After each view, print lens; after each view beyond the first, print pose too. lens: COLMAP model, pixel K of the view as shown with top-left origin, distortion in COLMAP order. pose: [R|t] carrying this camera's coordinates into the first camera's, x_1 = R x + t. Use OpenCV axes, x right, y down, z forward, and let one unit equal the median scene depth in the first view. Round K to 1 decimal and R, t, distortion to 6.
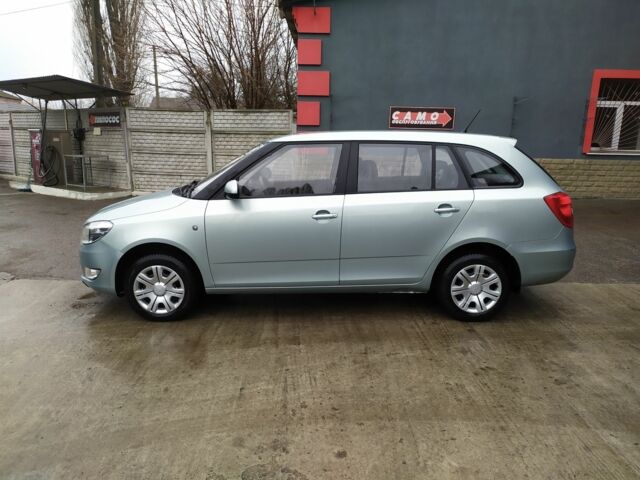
lens RADIAL K [[473.4, 0, 311.7], [0, 473.4, 232.0], [0, 0, 1]] dist [0.088396, -0.096738]
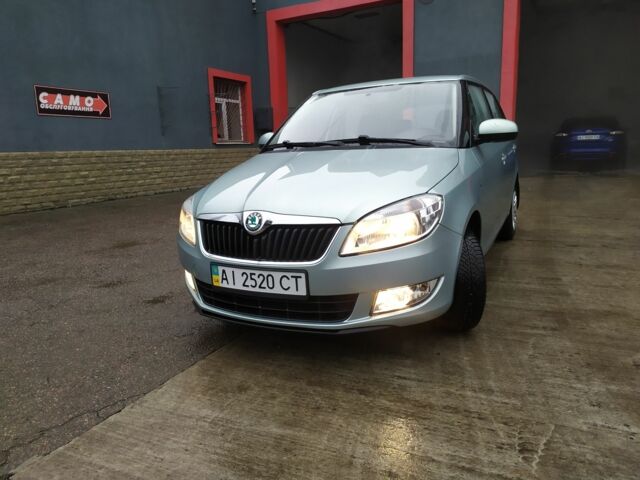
lens RADIAL K [[474.3, 0, 323.1], [0, 474.3, 252.2], [0, 0, 1]] dist [0.018336, -0.006071]
pose [[0.438490, -0.224695, 0.870195, -0.345009], [0.213196, 0.966611, 0.142161, -0.021834], [-0.873083, 0.123186, 0.471754, 0.292571]]
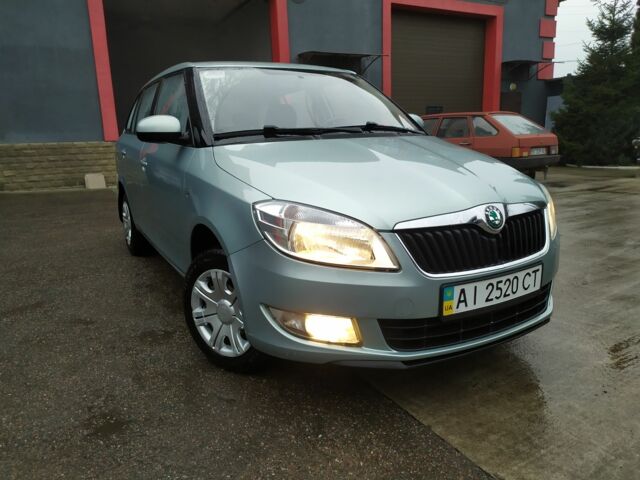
lens RADIAL K [[481.8, 0, 318.0], [0, 481.8, 247.3], [0, 0, 1]] dist [-0.005520, 0.001352]
pose [[-0.526433, -0.185496, 0.829735, -0.286079], [0.175622, 0.931138, 0.319591, -0.065134], [-0.831880, 0.313963, -0.457605, 0.538505]]
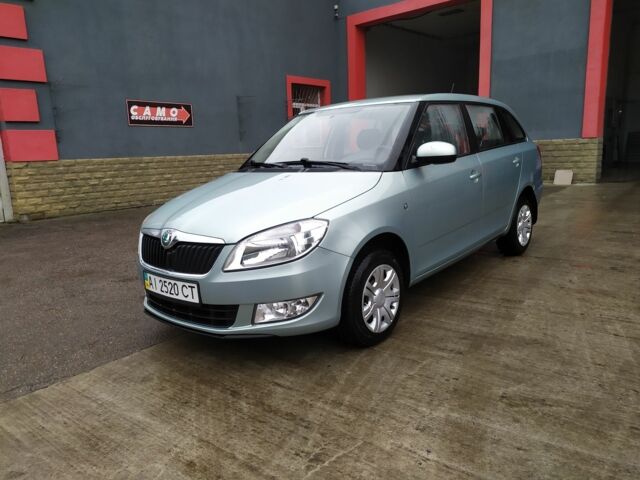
lens RADIAL K [[478.4, 0, 320.0], [0, 478.4, 240.0], [0, 0, 1]] dist [0.078913, -0.080643]
pose [[0.638642, -0.186807, 0.746485, -0.311190], [0.198986, 0.977182, 0.074299, -0.013517], [-0.743331, 0.101089, 0.661242, 0.195948]]
